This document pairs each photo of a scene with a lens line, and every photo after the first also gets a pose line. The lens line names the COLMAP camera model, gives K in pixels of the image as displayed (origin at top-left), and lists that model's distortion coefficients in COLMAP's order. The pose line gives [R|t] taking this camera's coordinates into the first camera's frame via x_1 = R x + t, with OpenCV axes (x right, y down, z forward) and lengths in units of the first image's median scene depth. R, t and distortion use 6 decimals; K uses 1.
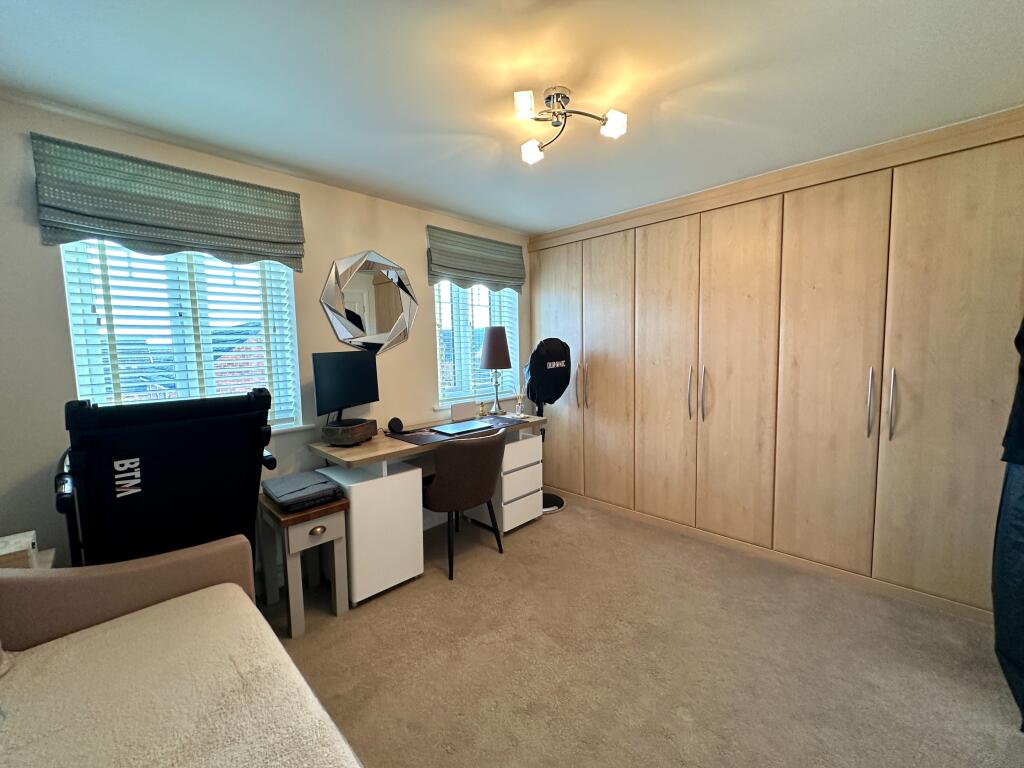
lens RADIAL K [[423.9, 0, 511.4], [0, 423.9, 376.1], [0, 0, 1]] dist [0.036978, 0.000016]
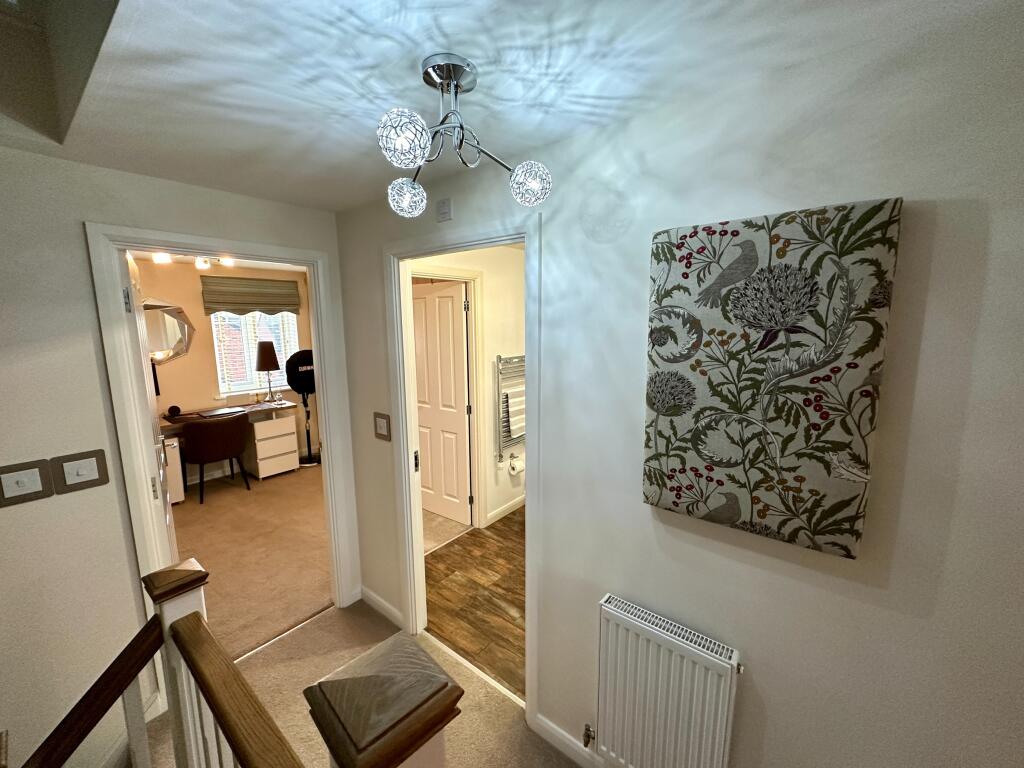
lens RADIAL K [[409.8, 0, 513.9], [0, 409.8, 383.7], [0, 0, 1]] dist [-0.001219, 0.000298]
pose [[0.993197, 0.004644, 0.116357, 0.785475], [-0.013922, 0.996773, 0.079050, -0.116590], [-0.115614, -0.080132, 0.990057, -0.603036]]
